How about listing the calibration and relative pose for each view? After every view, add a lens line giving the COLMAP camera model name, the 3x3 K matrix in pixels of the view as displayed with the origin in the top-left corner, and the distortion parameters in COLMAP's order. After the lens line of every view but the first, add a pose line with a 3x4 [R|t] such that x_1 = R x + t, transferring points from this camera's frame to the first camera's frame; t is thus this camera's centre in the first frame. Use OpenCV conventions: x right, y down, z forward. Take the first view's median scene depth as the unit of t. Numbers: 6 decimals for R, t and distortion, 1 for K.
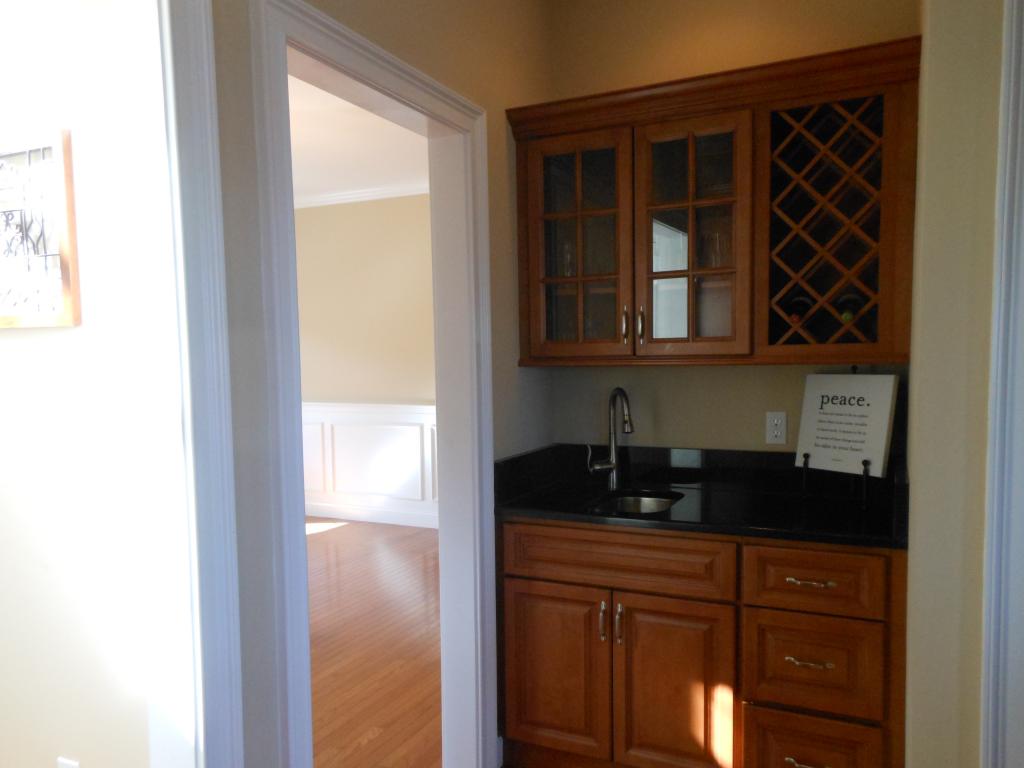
lens RADIAL K [[750.4, 0, 516.8], [0, 750.4, 409.7], [0, 0, 1]] dist [0.025754, 0.004116]
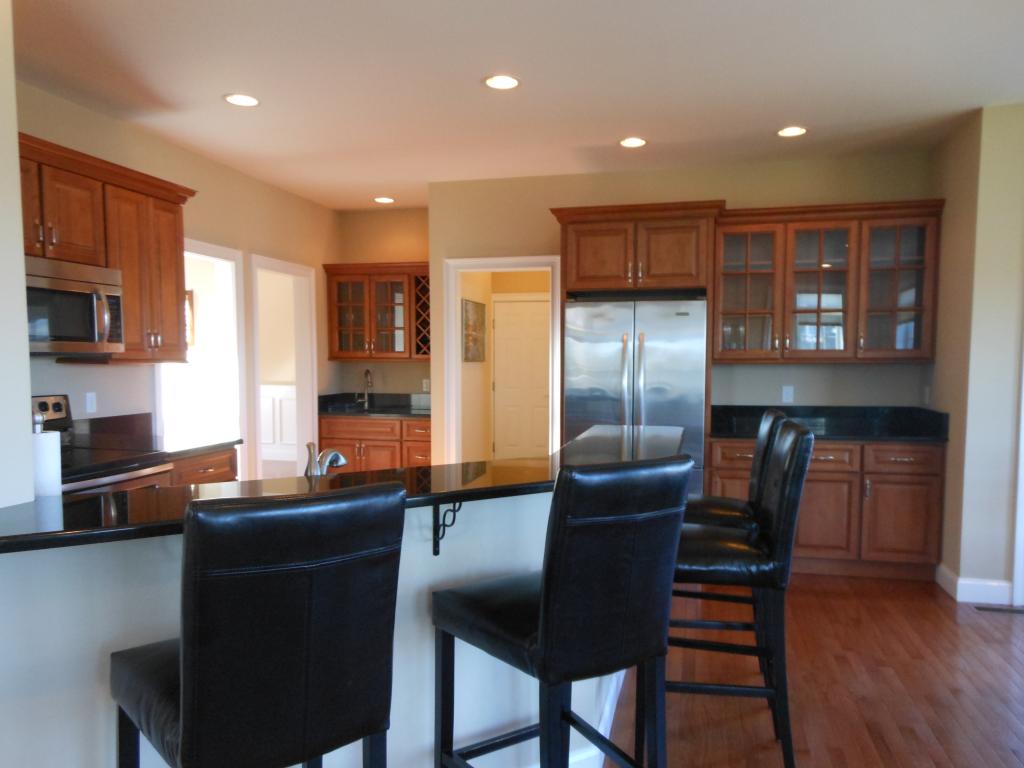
lens RADIAL K [[750.4, 0, 516.8], [0, 750.4, 409.7], [0, 0, 1]] dist [0.025754, 0.004116]
pose [[0.974955, 0.003332, 0.222376, 0.066883], [-0.003227, 0.999994, -0.000835, 0.120126], [-0.222377, 0.000096, 0.974961, -1.797131]]
